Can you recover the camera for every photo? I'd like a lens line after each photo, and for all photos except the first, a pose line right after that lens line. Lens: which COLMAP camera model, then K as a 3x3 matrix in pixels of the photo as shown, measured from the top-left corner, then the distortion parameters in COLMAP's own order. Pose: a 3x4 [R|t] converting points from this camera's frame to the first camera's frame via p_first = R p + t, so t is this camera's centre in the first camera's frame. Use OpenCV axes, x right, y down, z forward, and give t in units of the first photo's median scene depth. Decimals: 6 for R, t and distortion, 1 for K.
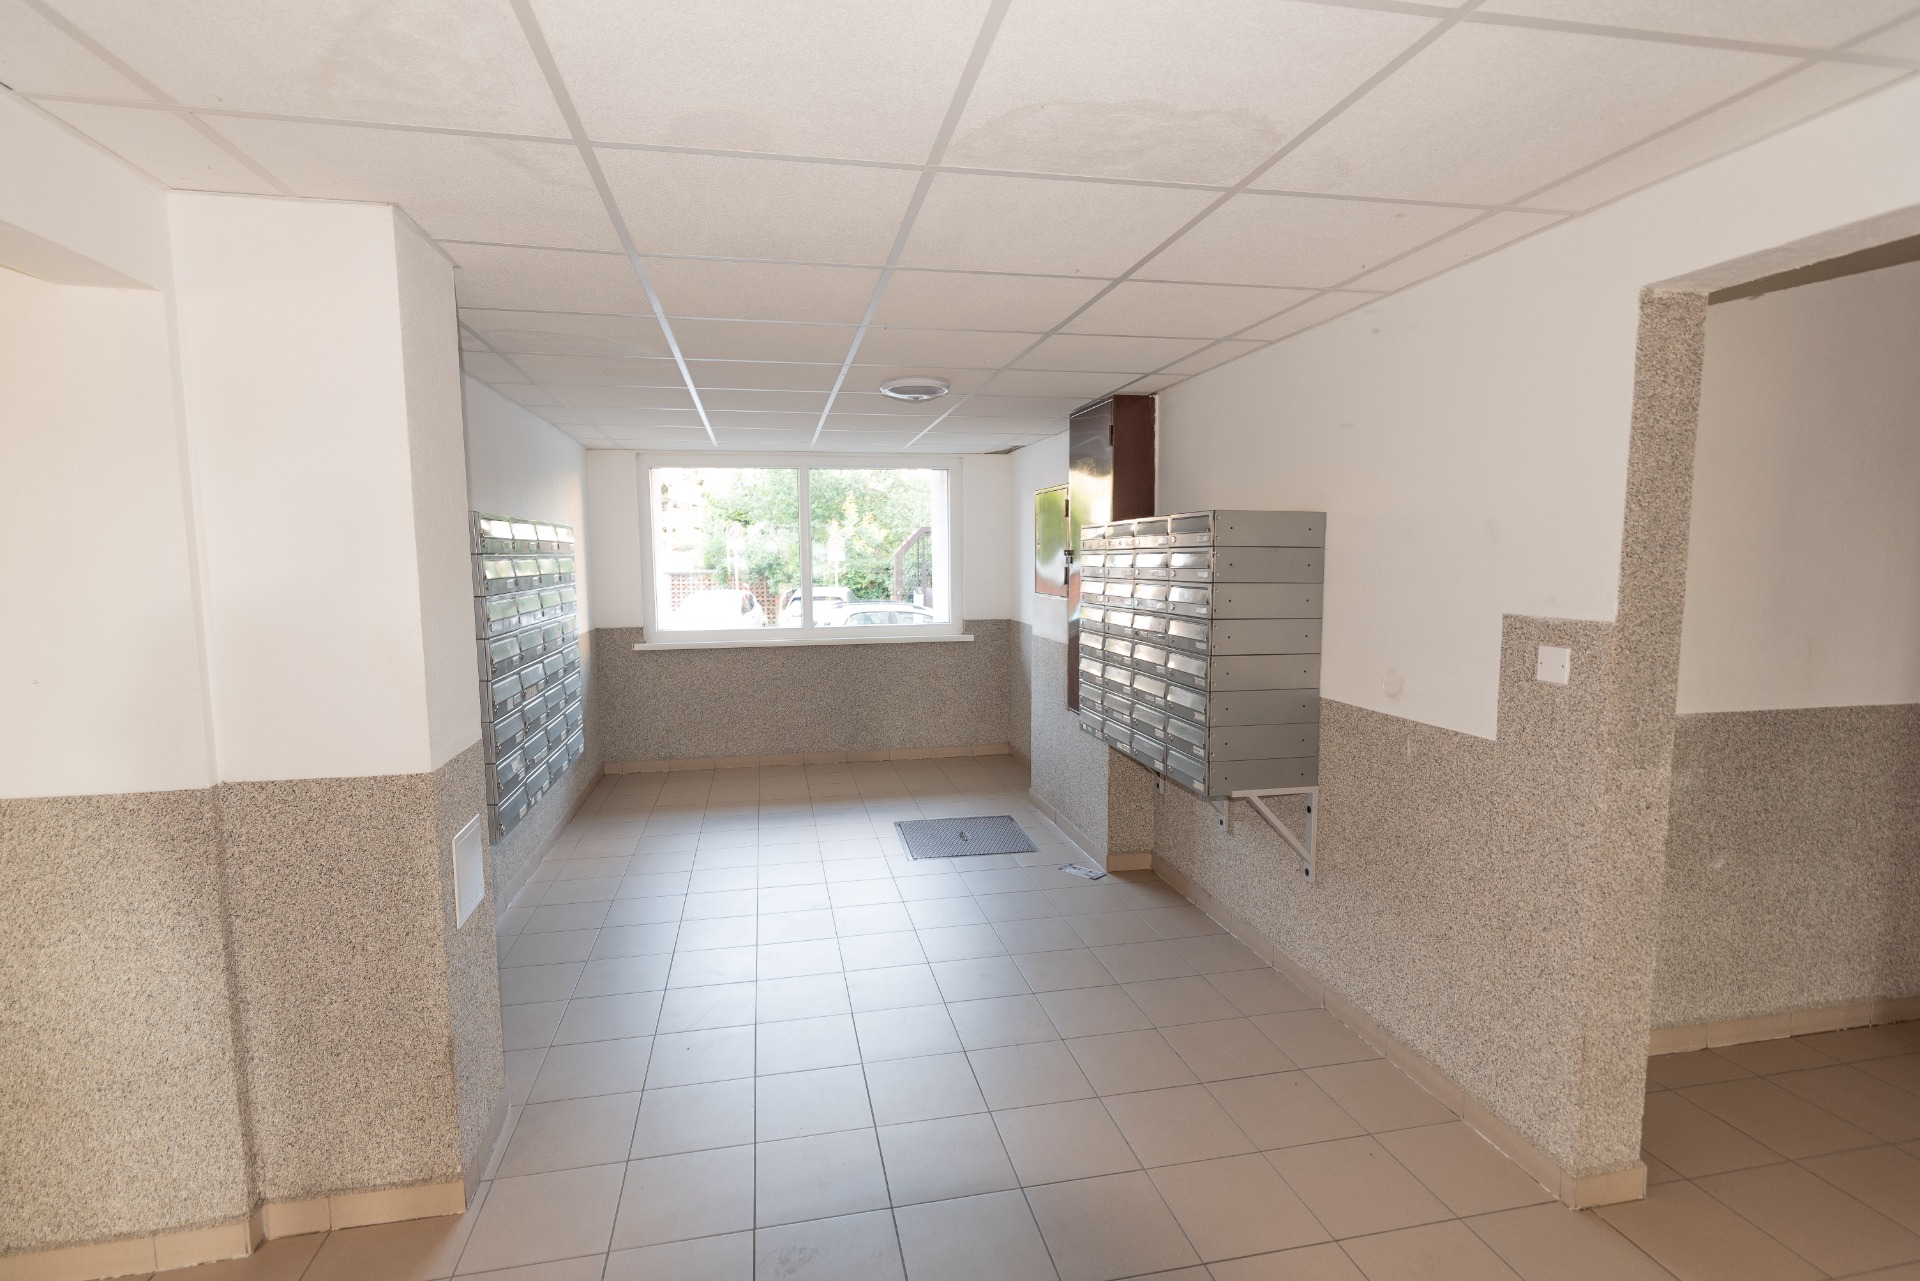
lens RADIAL K [[932.8, 0, 962.6], [0, 932.8, 648.8], [0, 0, 1]] dist [-0.001051, -0.000144]
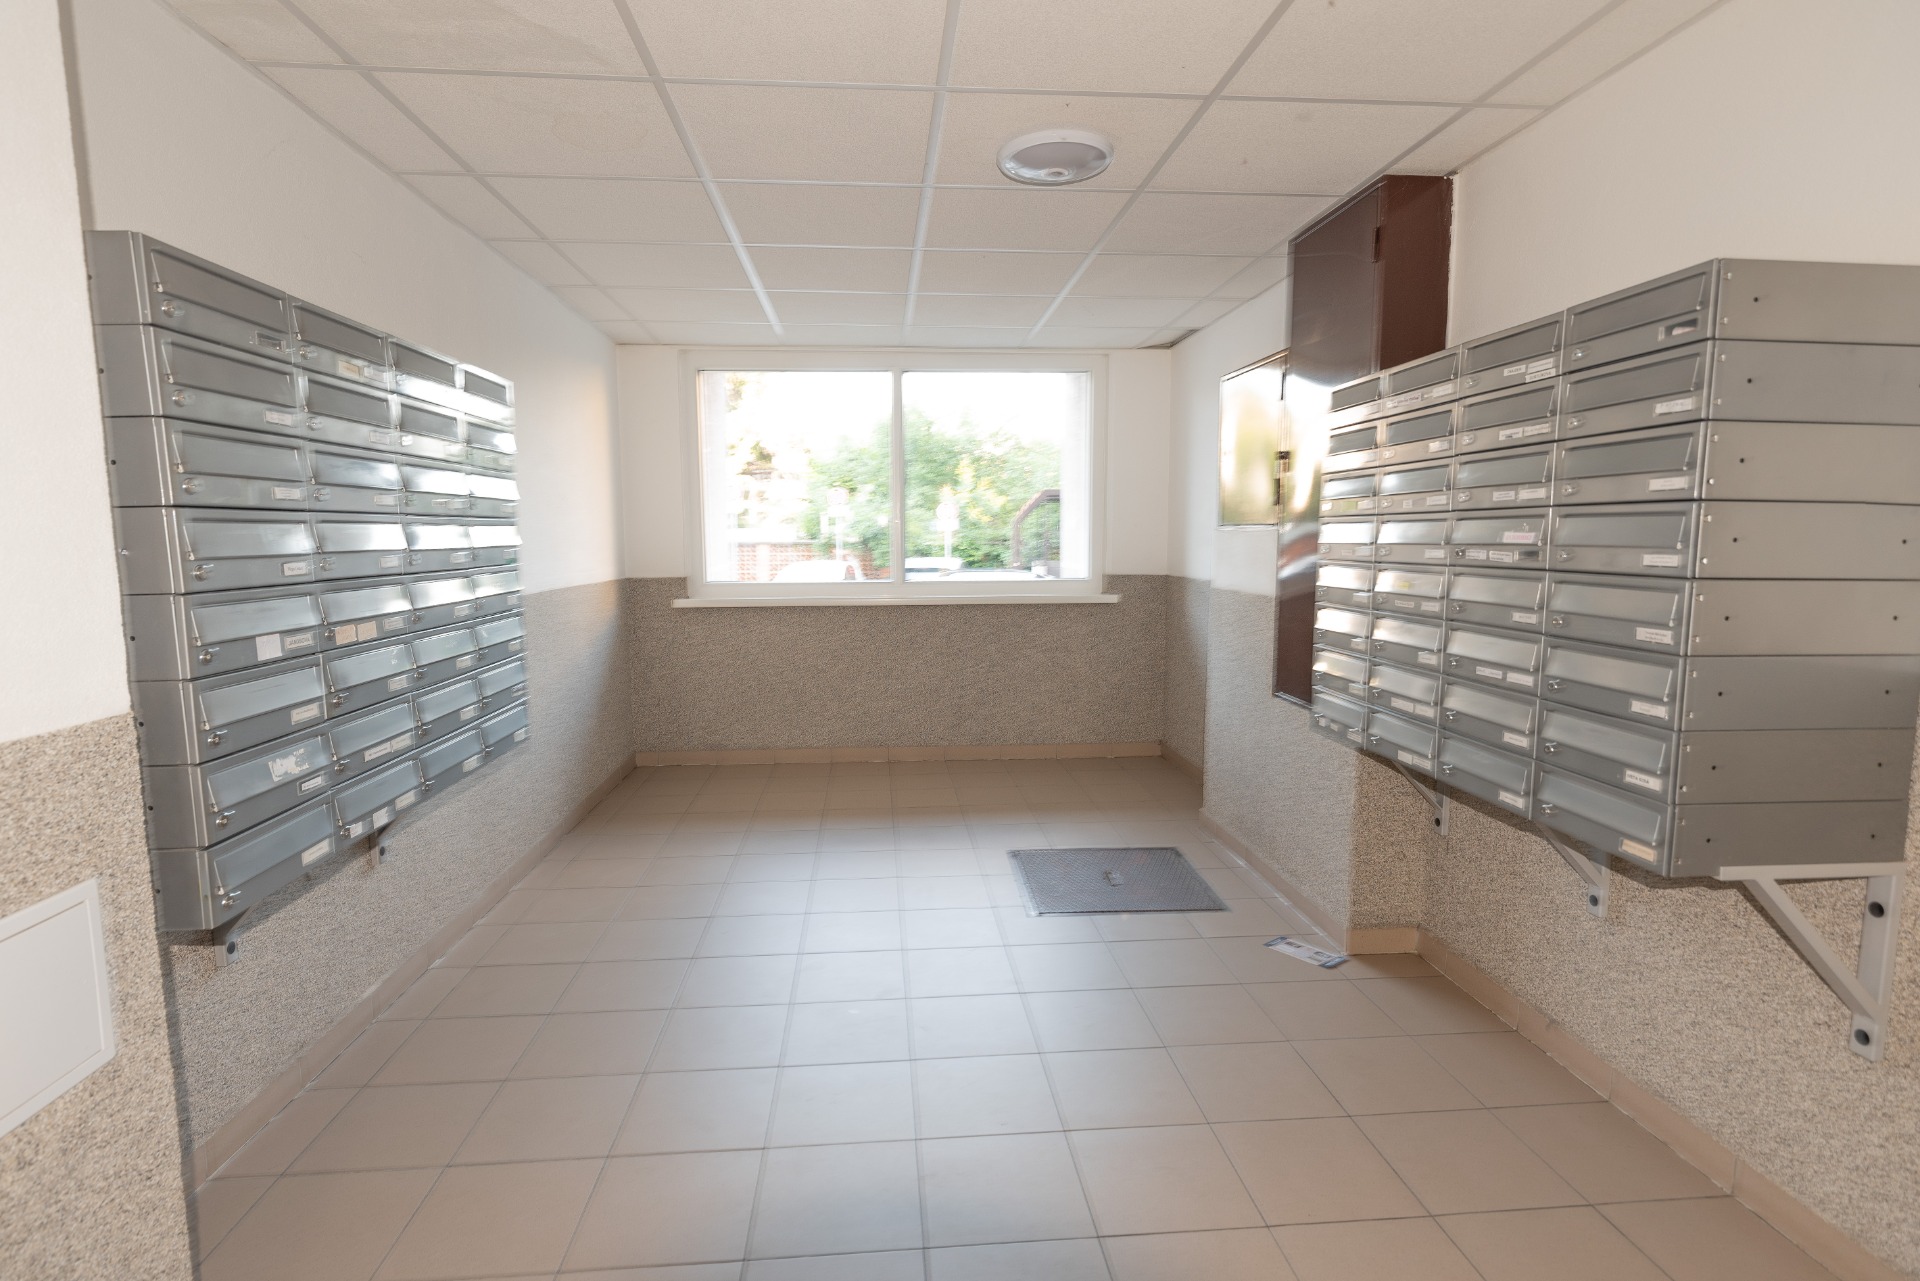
lens RADIAL K [[932.8, 0, 963.0], [0, 932.8, 642.0], [0, 0, 1]] dist [-0.001051, -0.000144]
pose [[0.992254, 0.016619, -0.123110, -0.021622], [-0.016172, 0.999858, 0.004632, 0.023803], [0.123169, -0.002605, 0.992382, 0.273900]]
